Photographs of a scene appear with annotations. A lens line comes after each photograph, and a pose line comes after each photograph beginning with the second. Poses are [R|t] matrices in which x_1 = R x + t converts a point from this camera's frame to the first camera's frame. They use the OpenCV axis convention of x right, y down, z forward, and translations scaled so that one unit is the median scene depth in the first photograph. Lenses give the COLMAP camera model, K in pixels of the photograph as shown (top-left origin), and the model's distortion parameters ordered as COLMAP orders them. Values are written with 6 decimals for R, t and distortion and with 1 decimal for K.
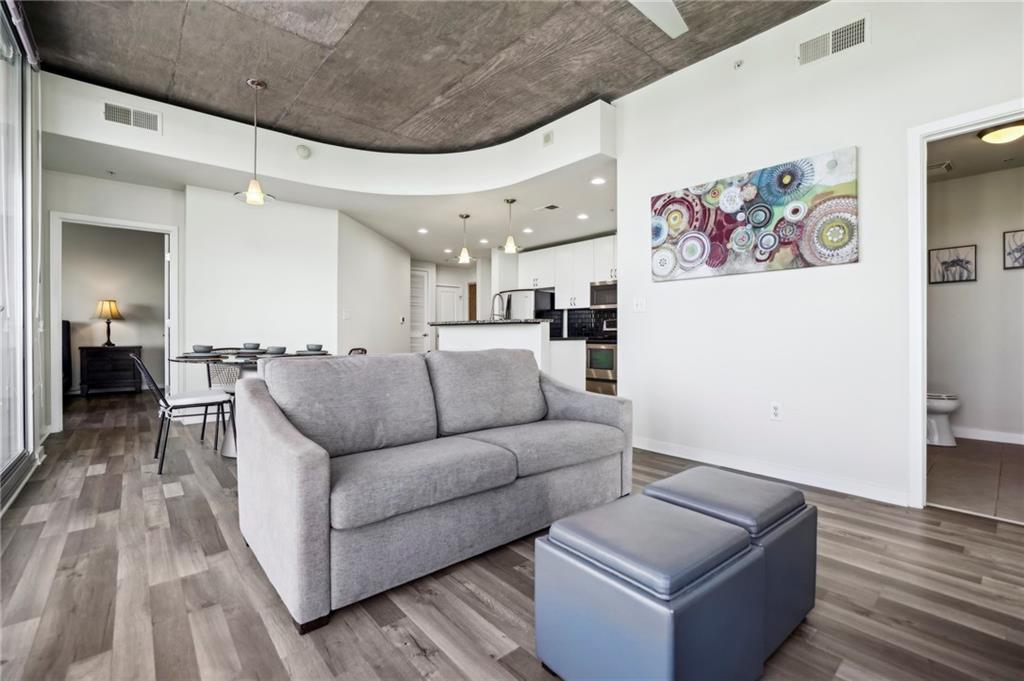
lens RADIAL K [[452.6, 0, 511.0], [0, 452.6, 333.8], [0, 0, 1]] dist [-0.045856, 0.014827]
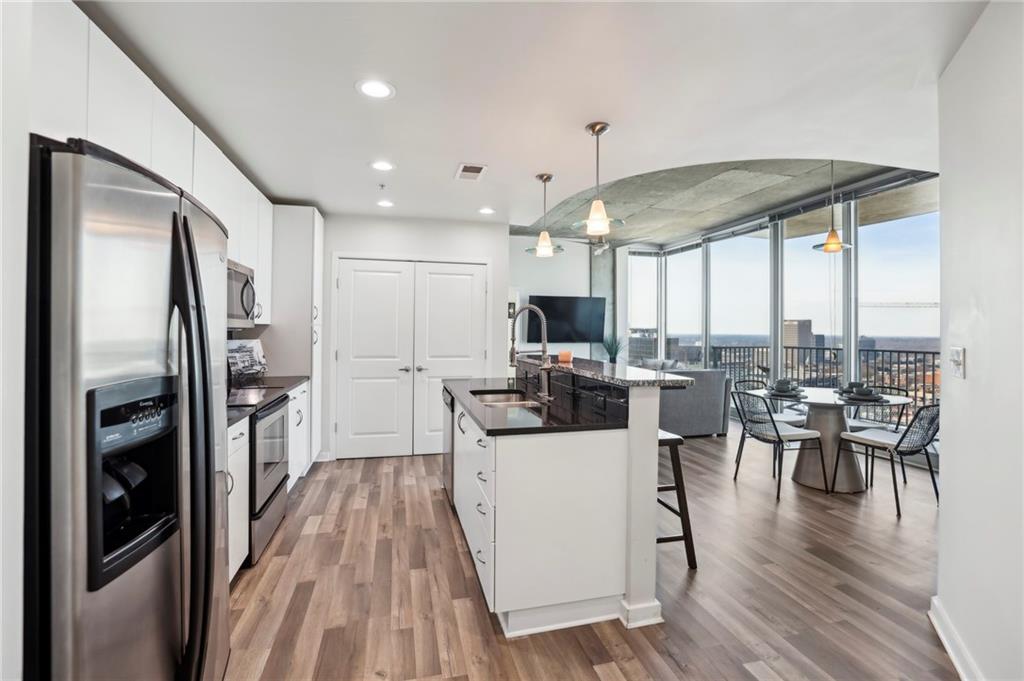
lens RADIAL K [[447.3, 0, 510.0], [0, 447.3, 328.8], [0, 0, 1]] dist [-0.045840, 0.015785]
pose [[-0.894243, -0.006432, 0.447535, -0.377661], [-0.007249, 0.999974, -0.000114, -0.110494], [-0.447523, -0.003346, -0.894266, 2.426240]]
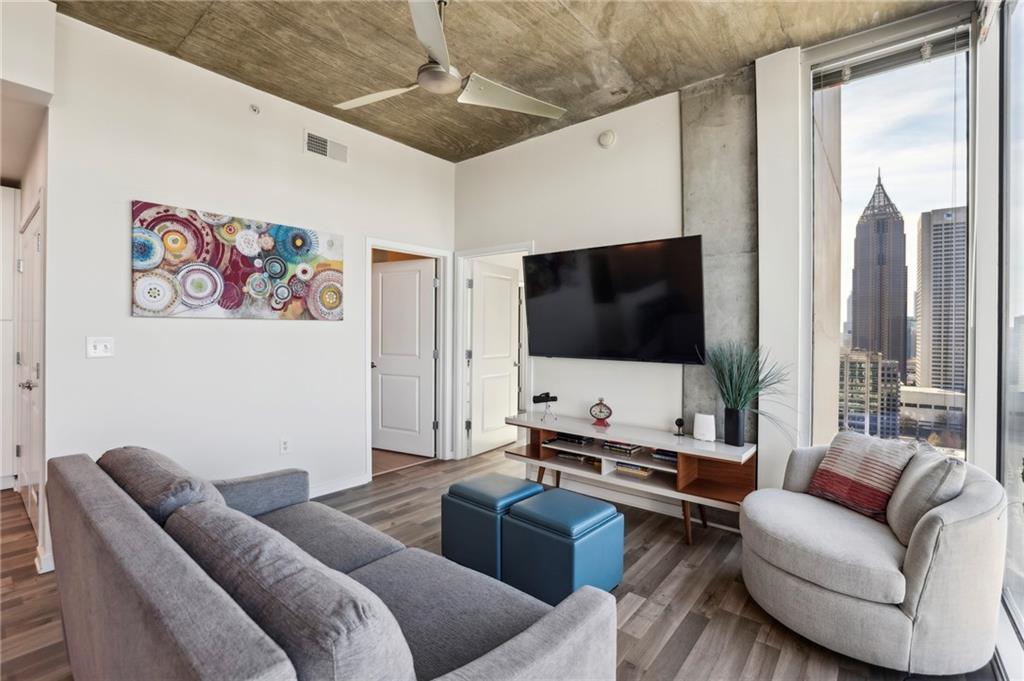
lens RADIAL K [[461.9, 0, 509.8], [0, 461.9, 330.9], [0, 0, 1]] dist [-0.050251, 0.017657]
pose [[-0.171297, -0.002049, 0.985217, -0.540622], [-0.006413, 0.999979, 0.000964, -0.101737], [-0.985199, -0.006153, -0.171307, 0.552225]]
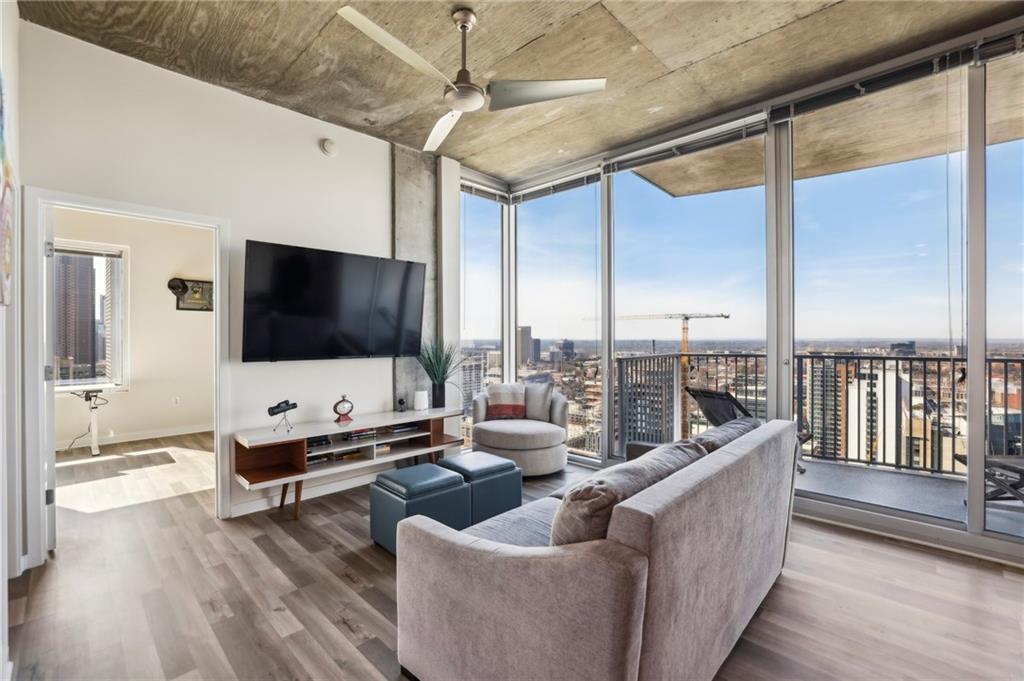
lens RADIAL K [[446.0, 0, 509.3], [0, 446.0, 340.2], [0, 0, 1]] dist [-0.048102, 0.016377]
pose [[-0.995719, 0.001258, -0.092423, 0.125829], [0.000354, 0.999952, 0.009796, -0.092453], [0.092431, 0.009721, -0.995672, 1.241450]]
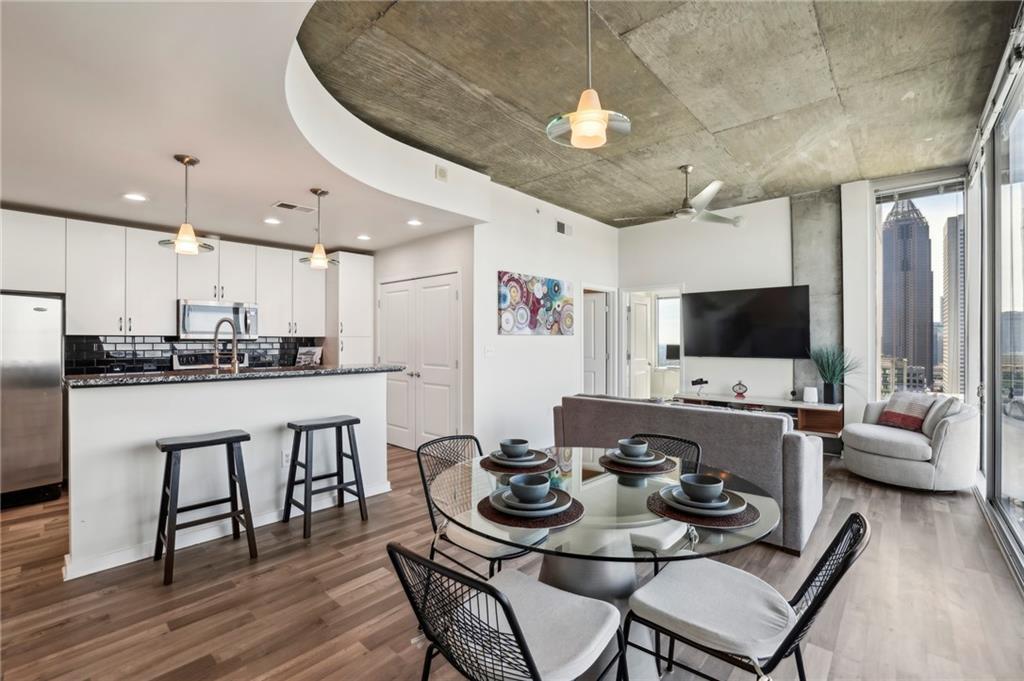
lens RADIAL K [[446.0, 0, 509.3], [0, 446.0, 340.2], [0, 0, 1]] dist [-0.048102, 0.016377]
pose [[-0.120492, -0.000524, 0.992714, -1.063937], [0.002251, 0.999997, 0.000801, -0.104660], [-0.992712, 0.002332, -0.120491, 1.201090]]
